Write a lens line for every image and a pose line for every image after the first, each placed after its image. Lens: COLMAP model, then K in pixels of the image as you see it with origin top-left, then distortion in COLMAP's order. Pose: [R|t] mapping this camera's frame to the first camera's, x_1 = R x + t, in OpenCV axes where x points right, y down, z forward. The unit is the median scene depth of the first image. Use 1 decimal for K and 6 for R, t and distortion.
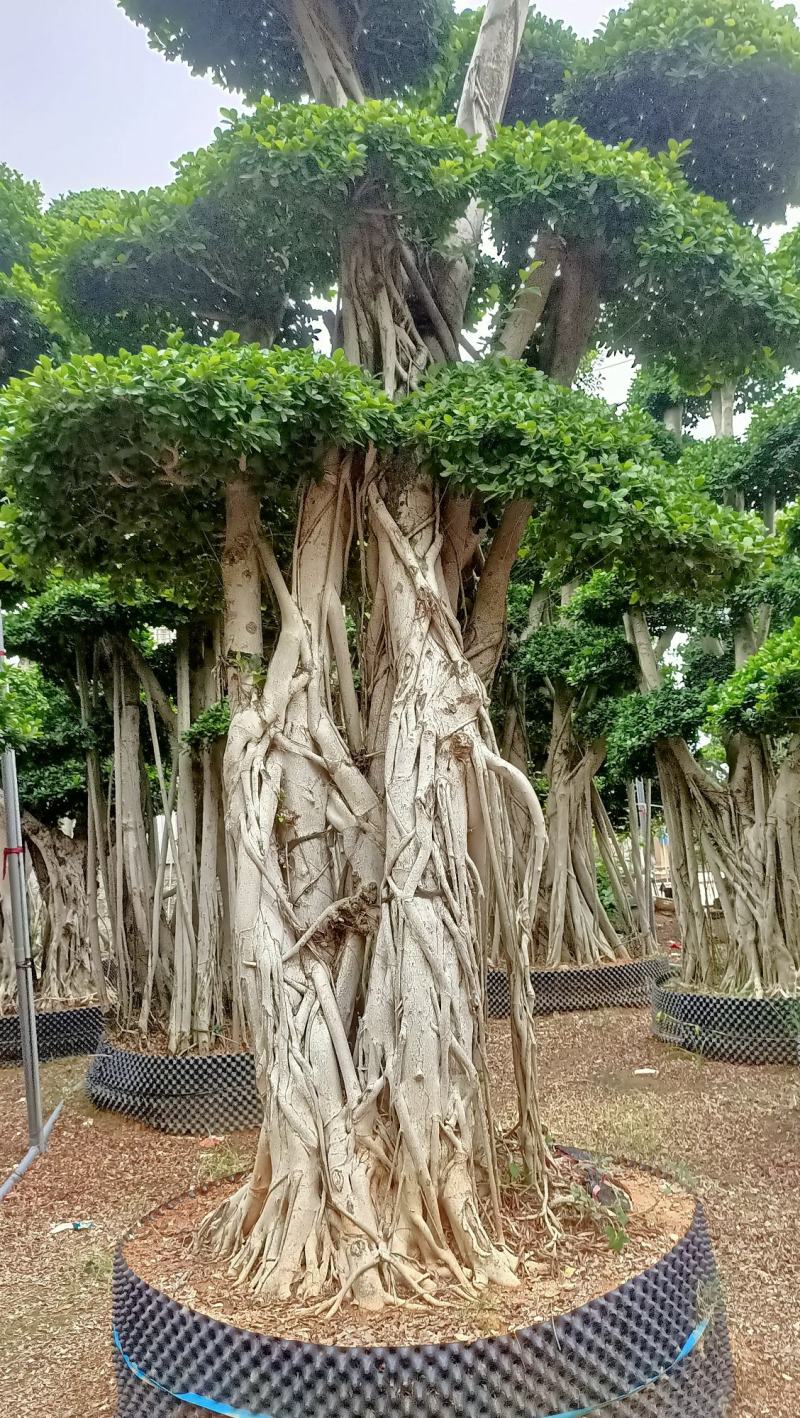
lens RADIAL K [[1075.1, 0, 412.2], [0, 1075.1, 728.5], [0, 0, 1]] dist [0.033344, -0.030247]
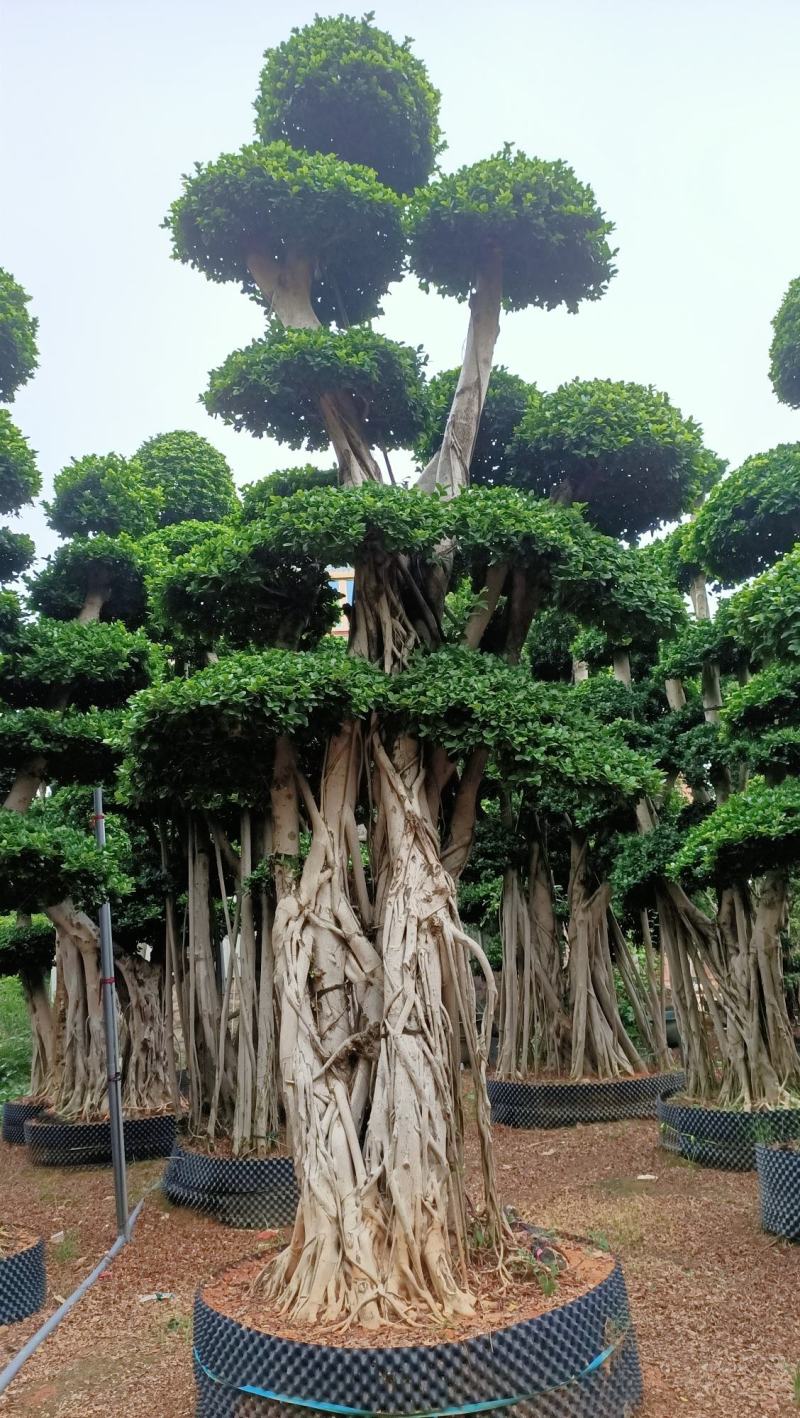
lens RADIAL K [[1075.8, 0, 396.5], [0, 1075.8, 717.2], [0, 0, 1]] dist [0.056094, -0.074375]
pose [[0.997273, -0.020033, -0.071023, 0.093660], [0.012640, 0.994596, -0.103051, -0.103231], [0.072704, 0.101872, 0.992137, -0.422027]]
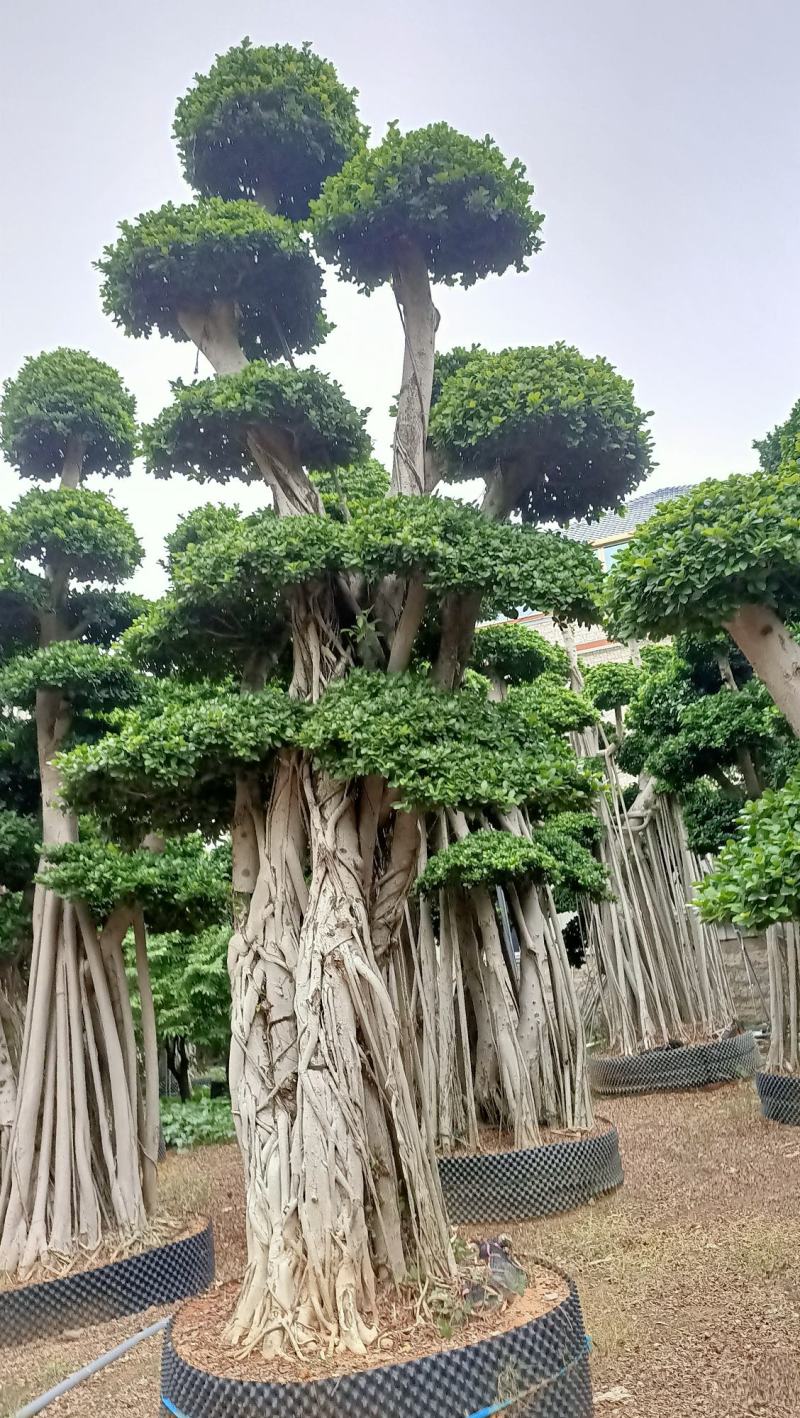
lens RADIAL K [[1084.7, 0, 397.7], [0, 1084.7, 724.5], [0, 0, 1]] dist [0.057723, -0.077349]
pose [[0.881357, -0.135912, -0.452479, 0.747985], [0.108494, 0.990357, -0.086147, -0.147059], [0.459825, 0.026835, 0.887604, -0.232938]]
